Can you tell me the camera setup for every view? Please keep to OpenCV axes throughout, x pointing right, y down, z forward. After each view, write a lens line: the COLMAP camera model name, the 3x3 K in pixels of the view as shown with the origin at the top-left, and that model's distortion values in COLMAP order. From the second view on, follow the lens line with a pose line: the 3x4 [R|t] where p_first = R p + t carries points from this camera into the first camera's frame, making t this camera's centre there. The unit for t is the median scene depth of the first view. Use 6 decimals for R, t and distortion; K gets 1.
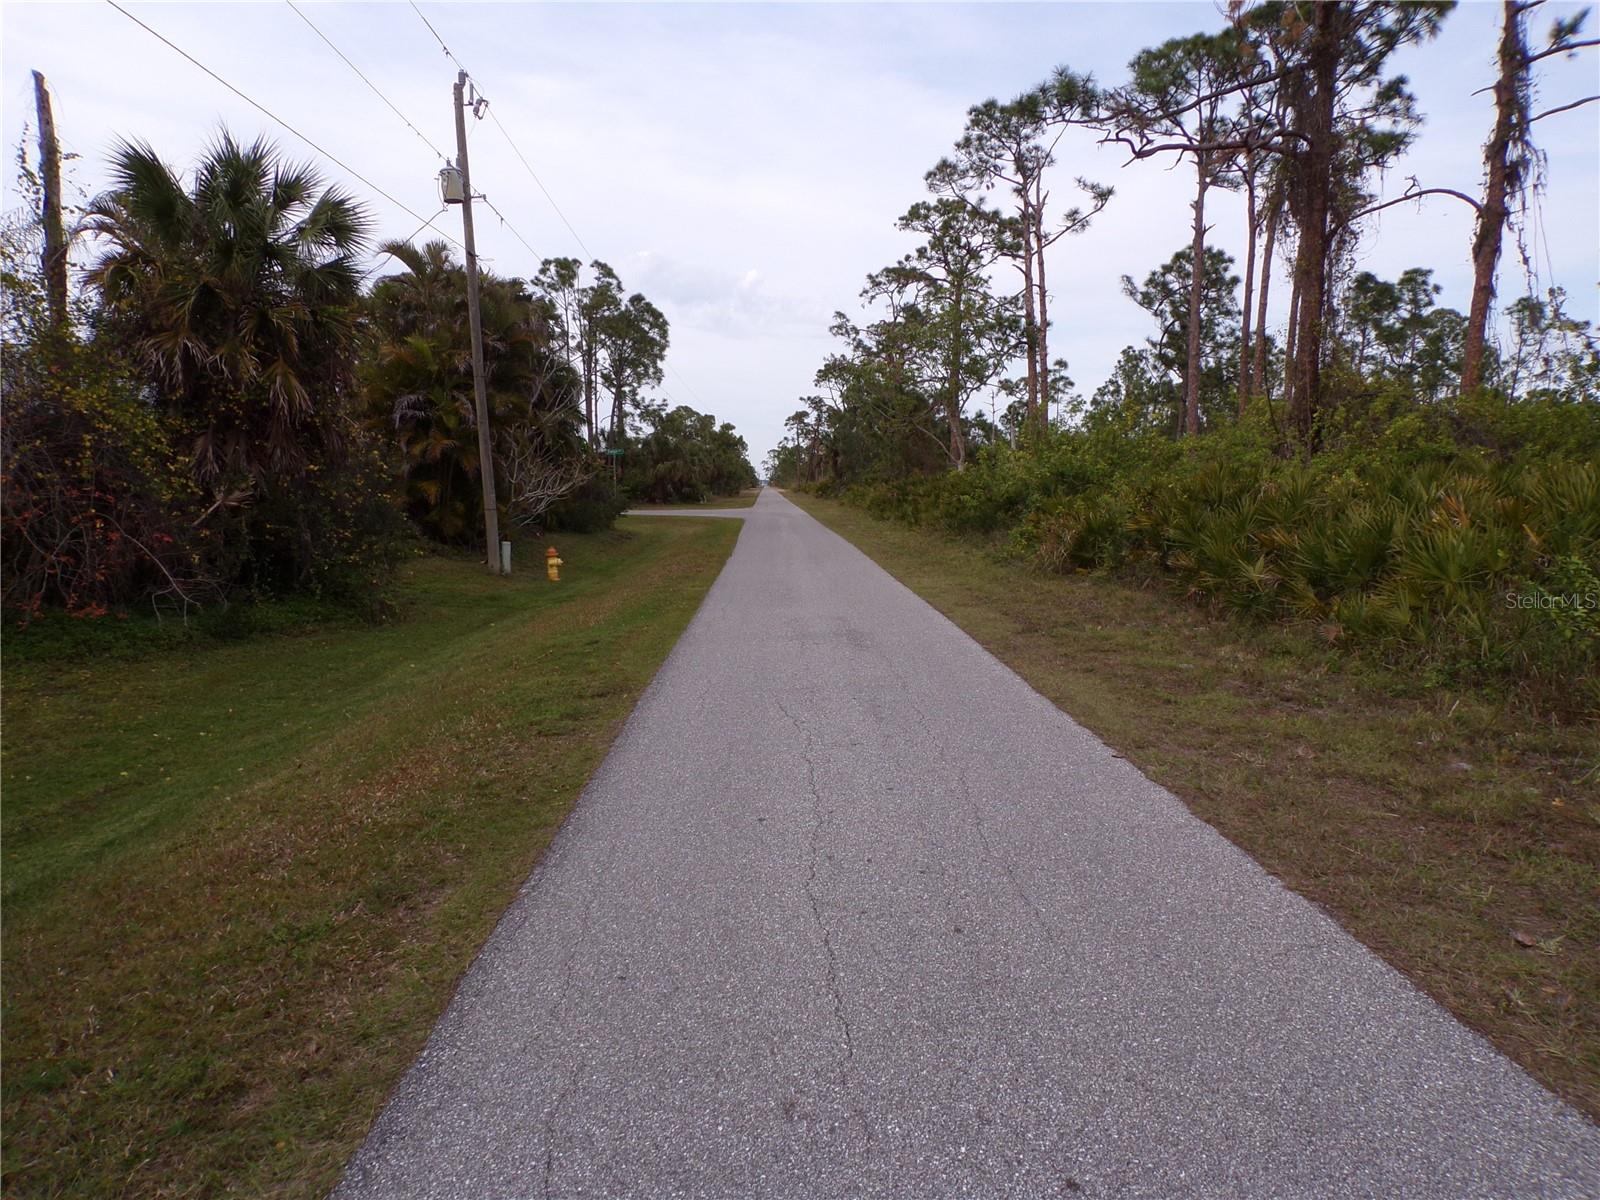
lens RADIAL K [[1082.9, 0, 796.9], [0, 1082.9, 601.3], [0, 0, 1]] dist [-0.022666, 0.032268]
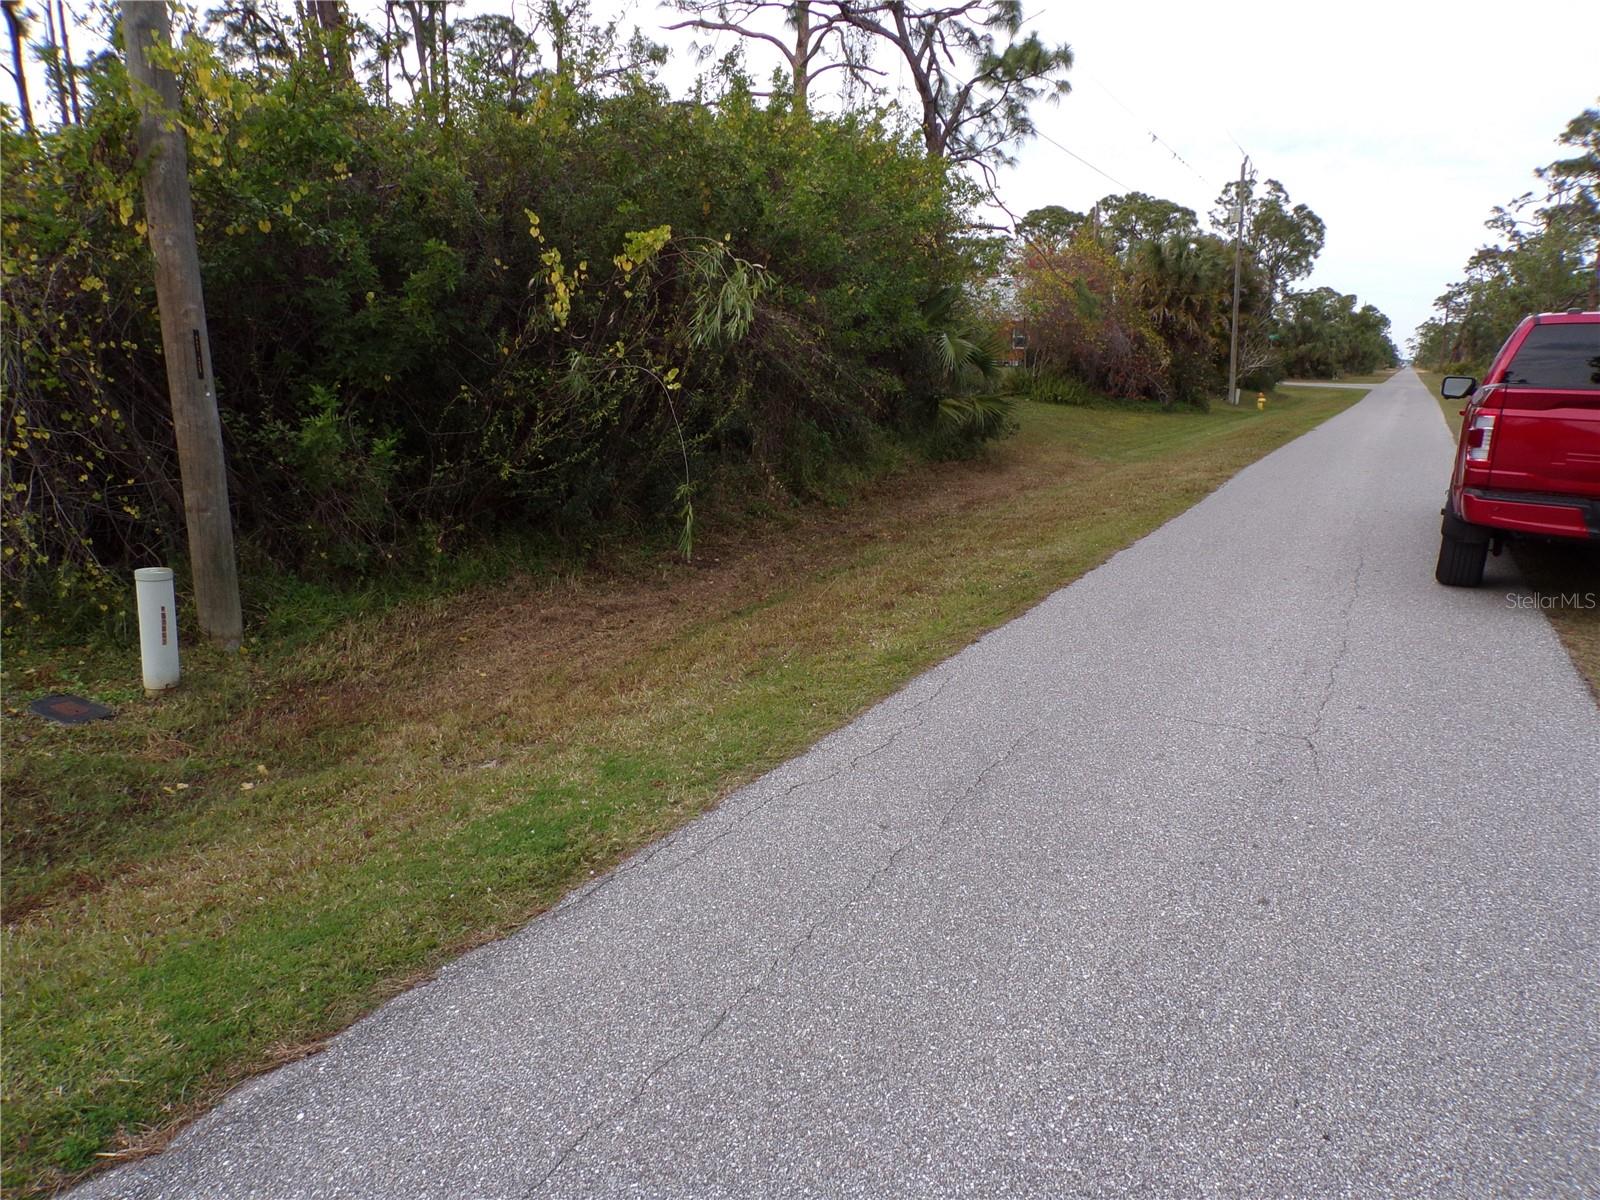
lens RADIAL K [[1082.9, 0, 796.9], [0, 1082.9, 601.3], [0, 0, 1]] dist [-0.022666, 0.032268]
pose [[0.859671, 0.130822, -0.493813, 0.021620], [-0.073976, 0.988345, 0.133051, 0.037291], [0.505464, -0.077850, 0.859329, -0.343451]]
